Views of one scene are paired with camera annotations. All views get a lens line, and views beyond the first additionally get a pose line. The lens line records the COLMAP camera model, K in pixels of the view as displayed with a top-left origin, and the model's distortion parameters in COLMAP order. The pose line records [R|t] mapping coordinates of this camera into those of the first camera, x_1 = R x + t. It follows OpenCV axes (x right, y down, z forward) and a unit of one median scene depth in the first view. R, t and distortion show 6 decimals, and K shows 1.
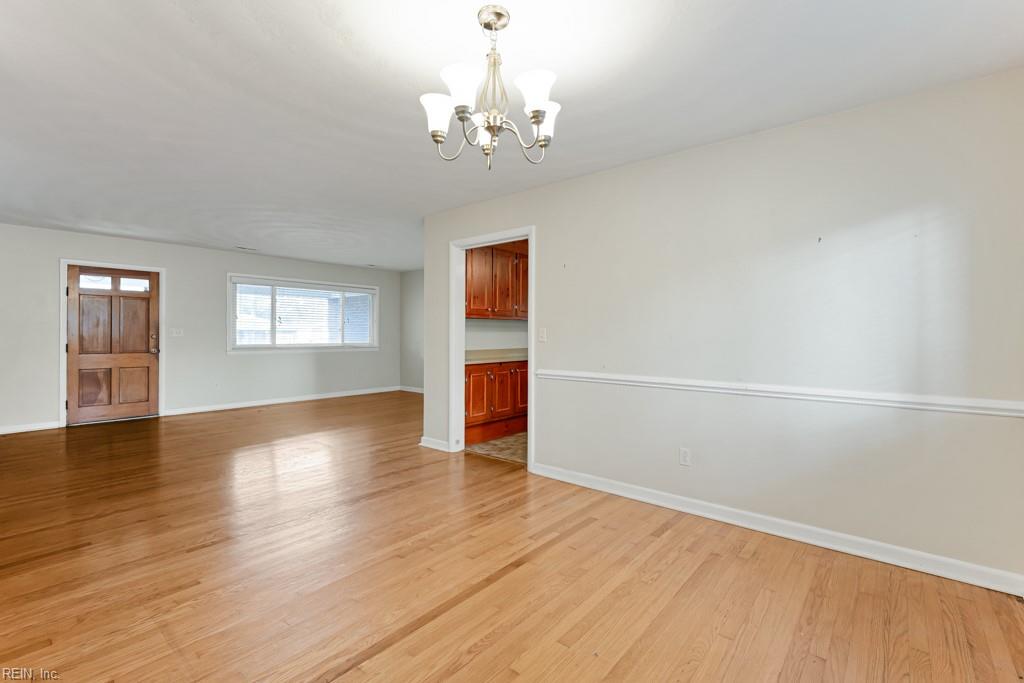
lens RADIAL K [[454.1, 0, 511.4], [0, 454.1, 337.7], [0, 0, 1]] dist [-0.004620, -0.000438]
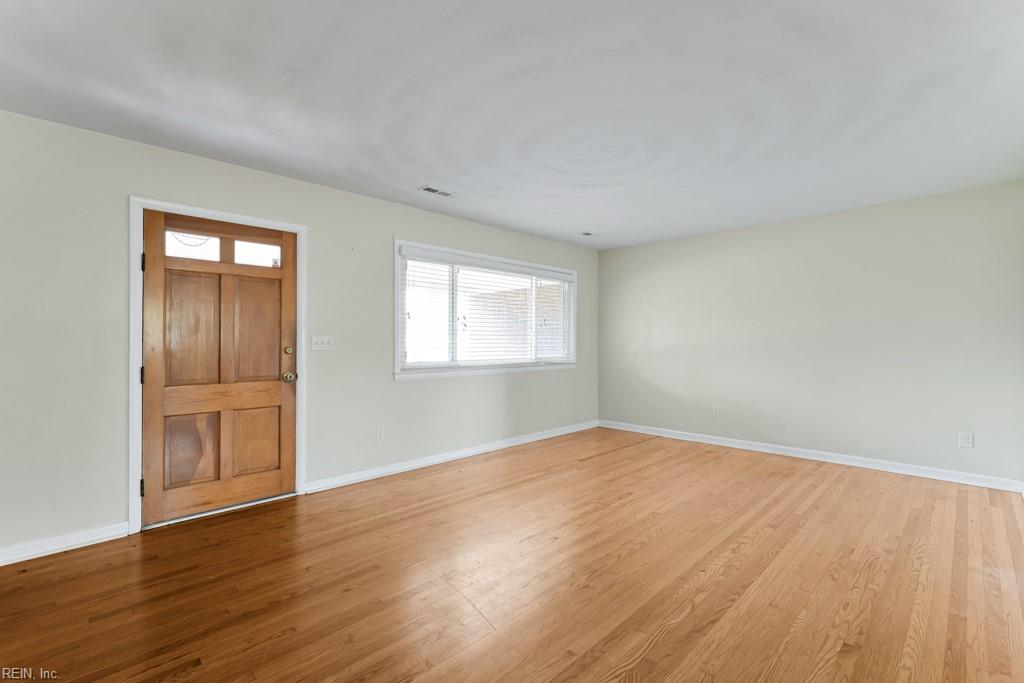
lens RADIAL K [[454.1, 0, 506.8], [0, 454.1, 343.4], [0, 0, 1]] dist [-0.004620, -0.000438]
pose [[0.995073, -0.002807, -0.099106, -0.482627], [0.002546, 0.999993, -0.002765, -0.008658], [0.099113, 0.002499, 0.995073, 0.490758]]
